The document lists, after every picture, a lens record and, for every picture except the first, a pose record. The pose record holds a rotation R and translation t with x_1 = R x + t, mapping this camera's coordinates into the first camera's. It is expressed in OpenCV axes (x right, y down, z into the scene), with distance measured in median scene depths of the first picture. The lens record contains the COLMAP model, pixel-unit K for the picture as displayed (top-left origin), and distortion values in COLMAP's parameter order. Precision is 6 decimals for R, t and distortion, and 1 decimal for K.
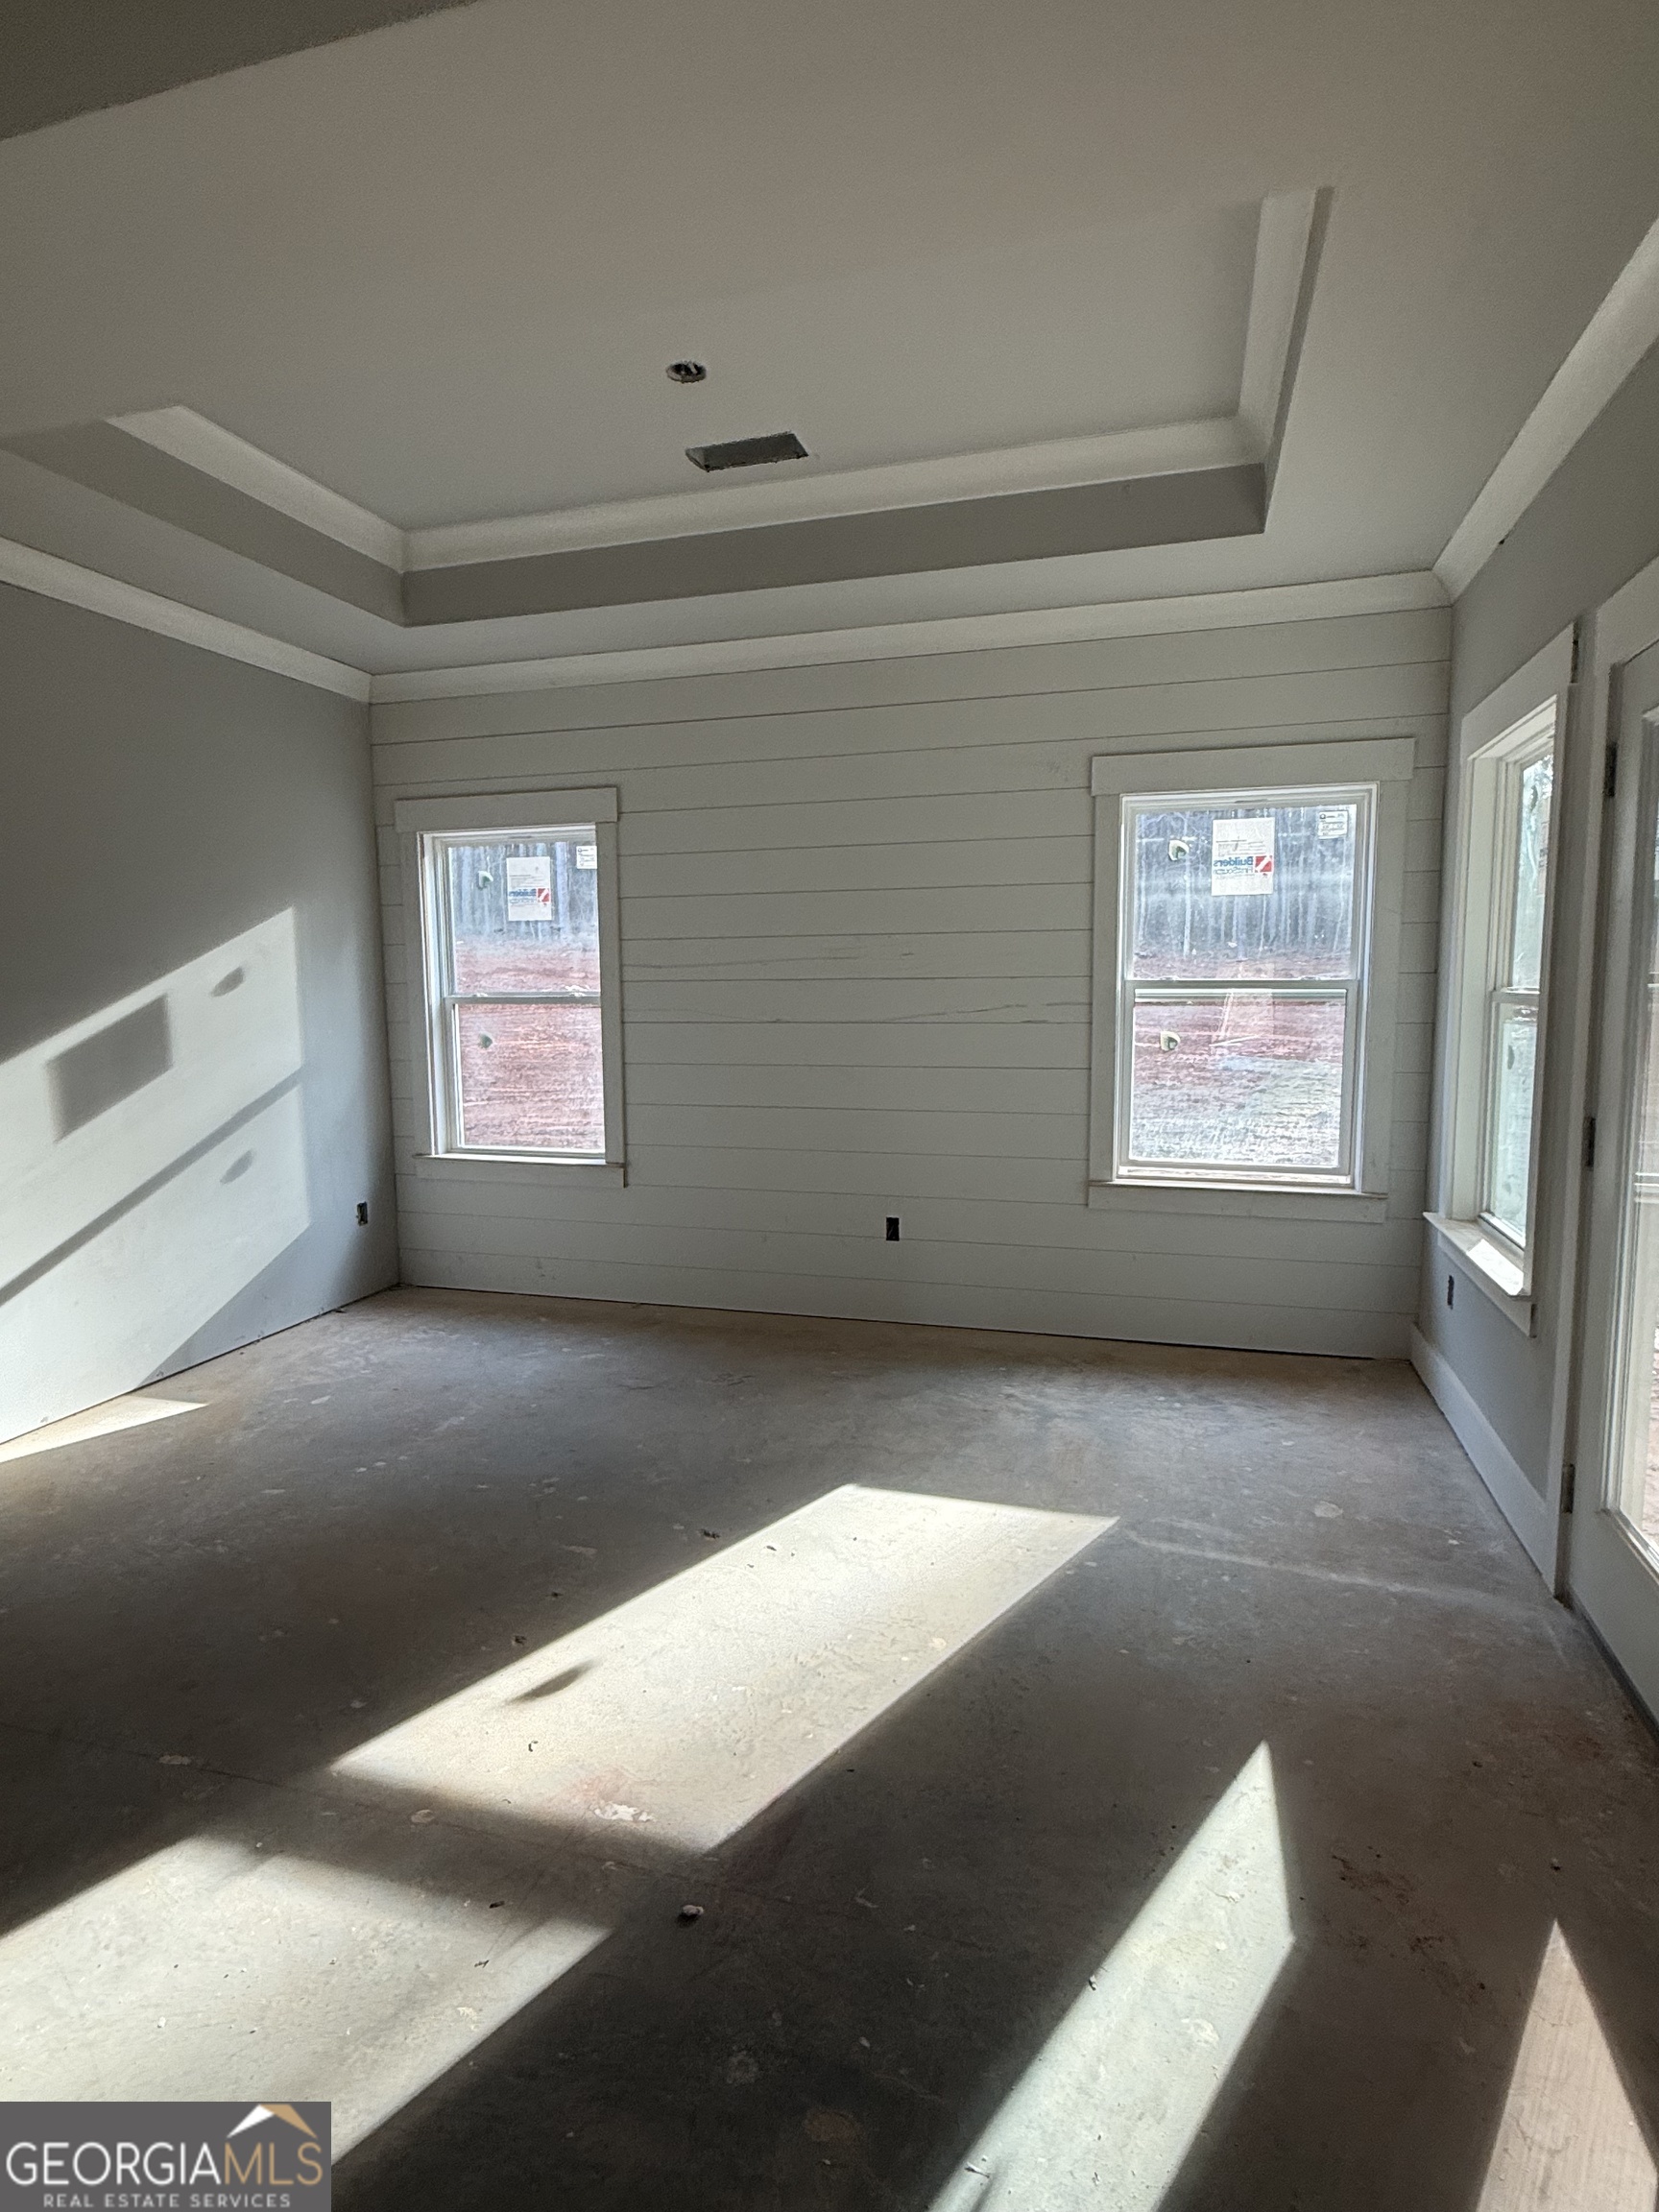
lens RADIAL K [[1185.3, 0, 815.6], [0, 1185.3, 1112.2], [0, 0, 1]] dist [-0.001808, 0.000265]
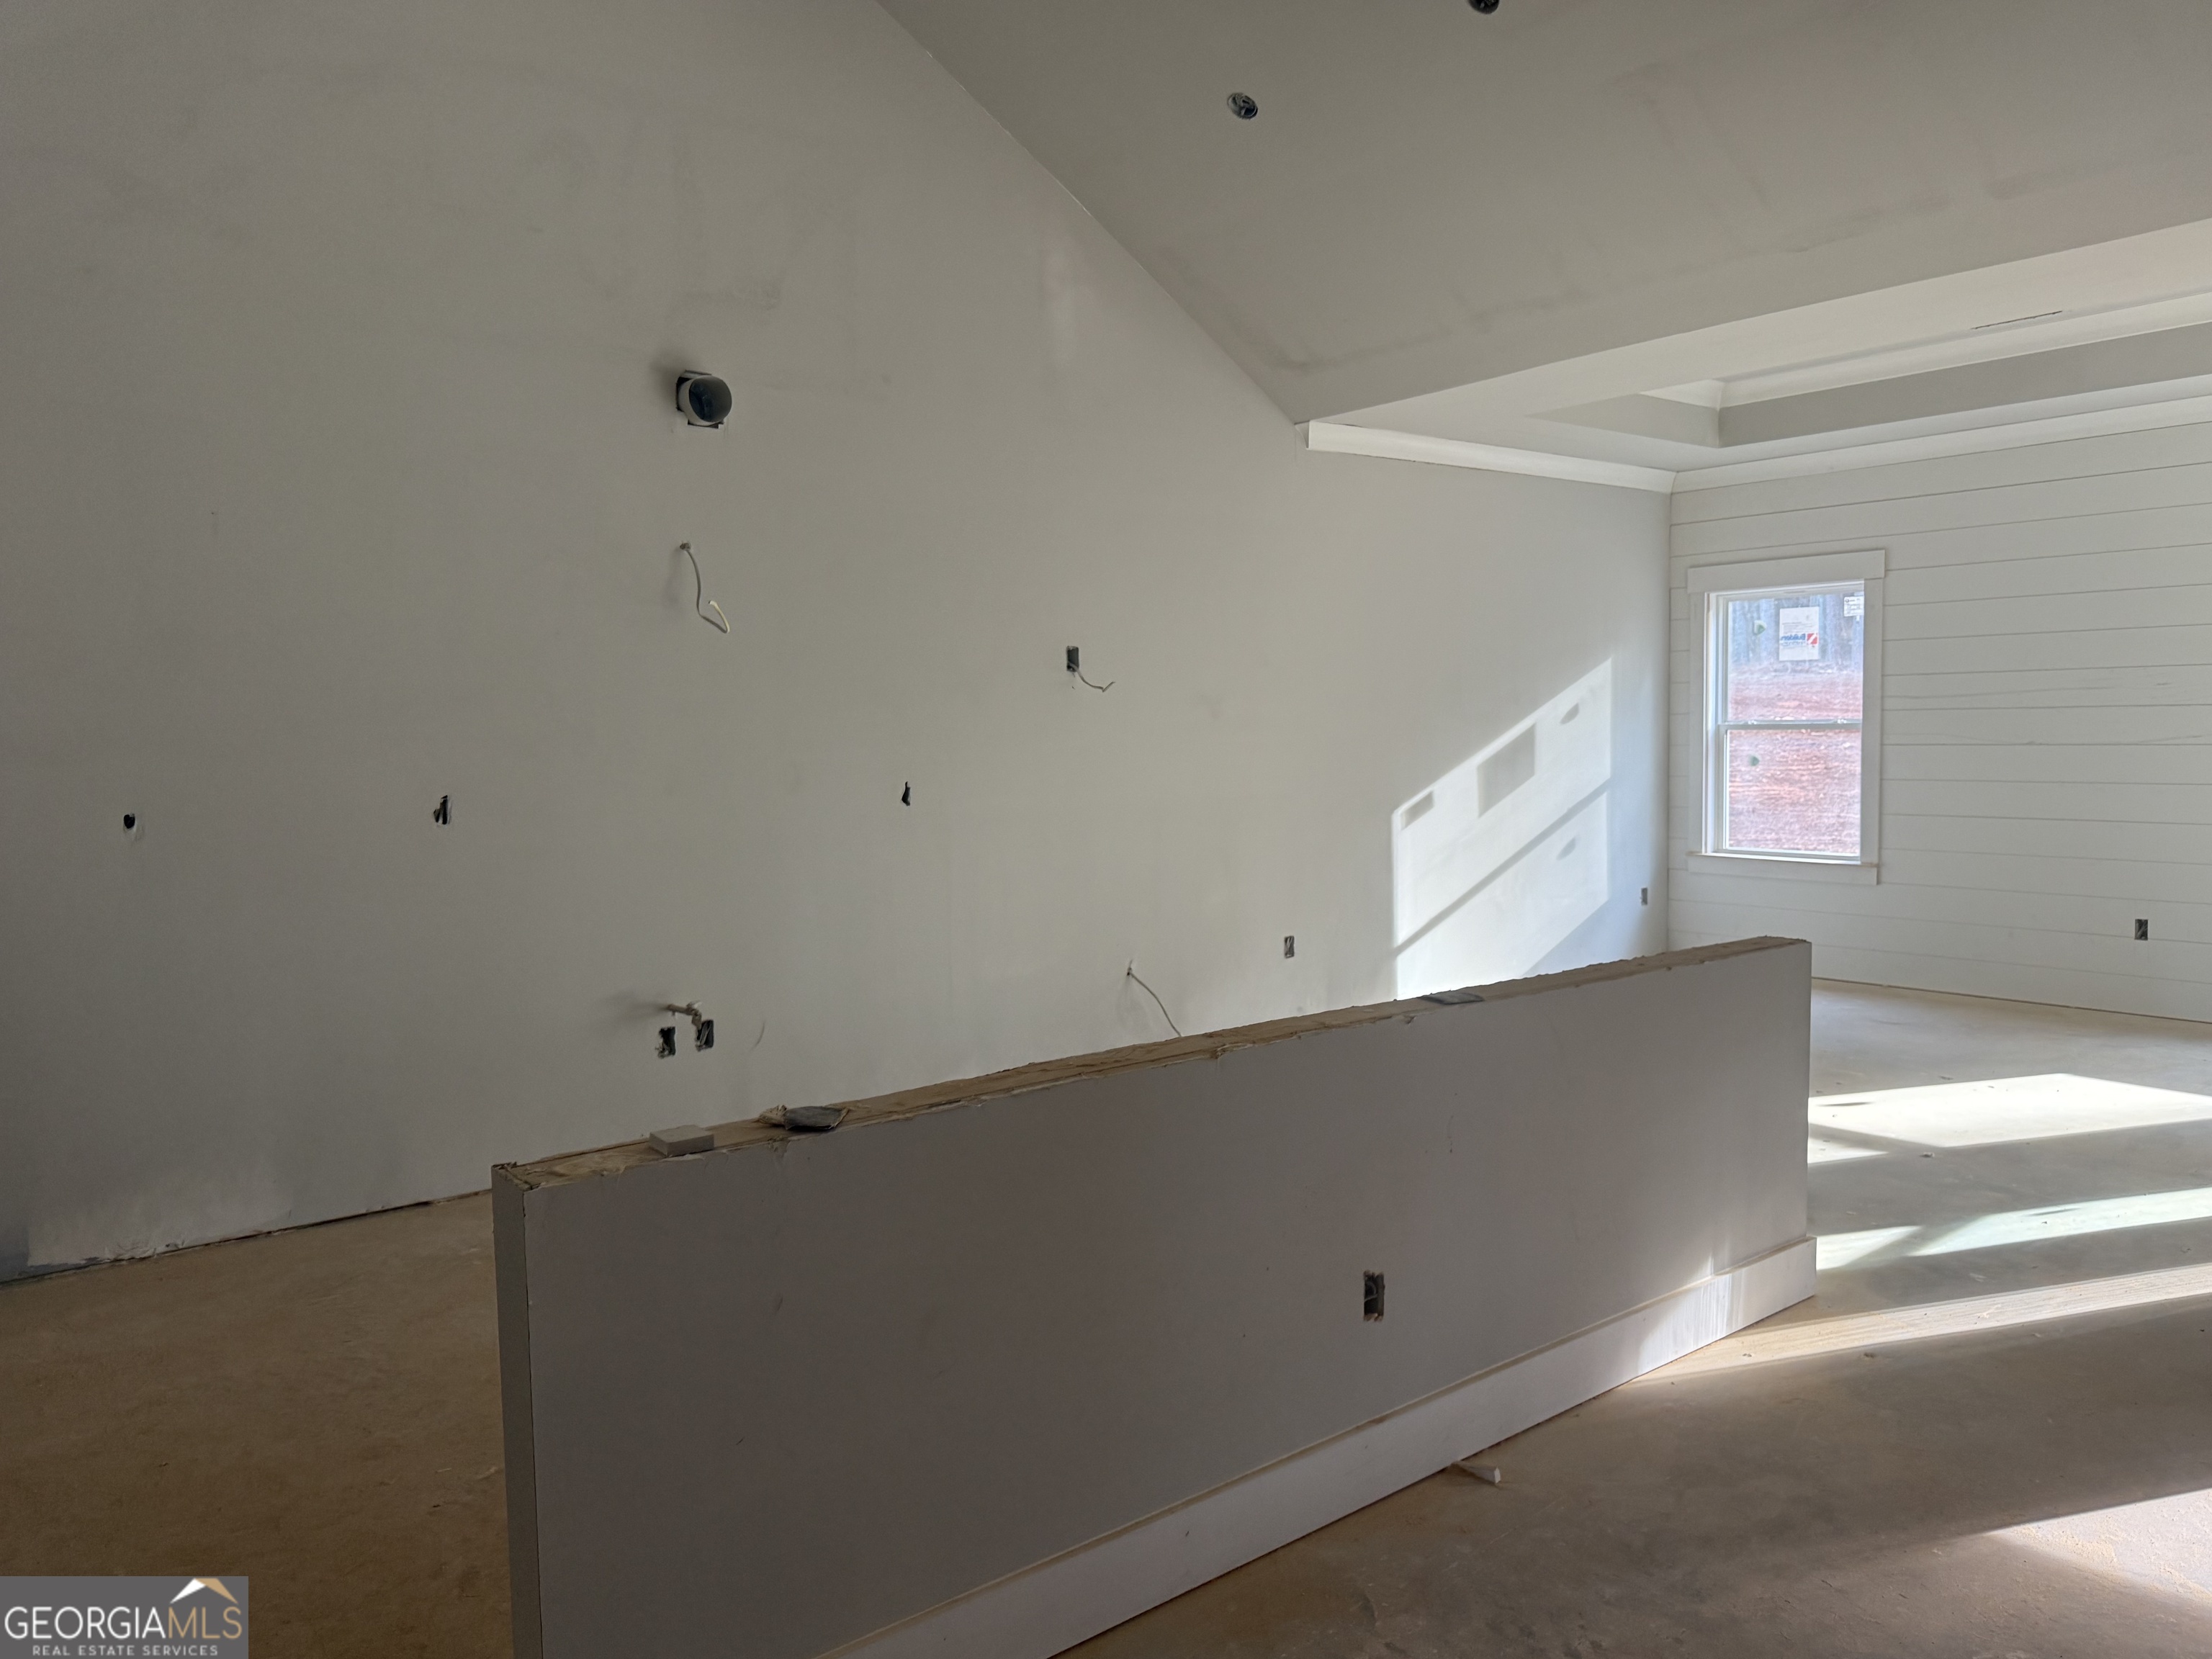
lens RADIAL K [[1577.2, 0, 1093.1], [0, 1577.2, 836.5], [0, 0, 1]] dist [0.010476, -0.026096]
pose [[0.825191, 0.035608, -0.563731, 0.077782], [-0.054126, 0.998403, -0.016165, 0.082388], [0.562255, 0.043852, 0.825800, -0.728642]]
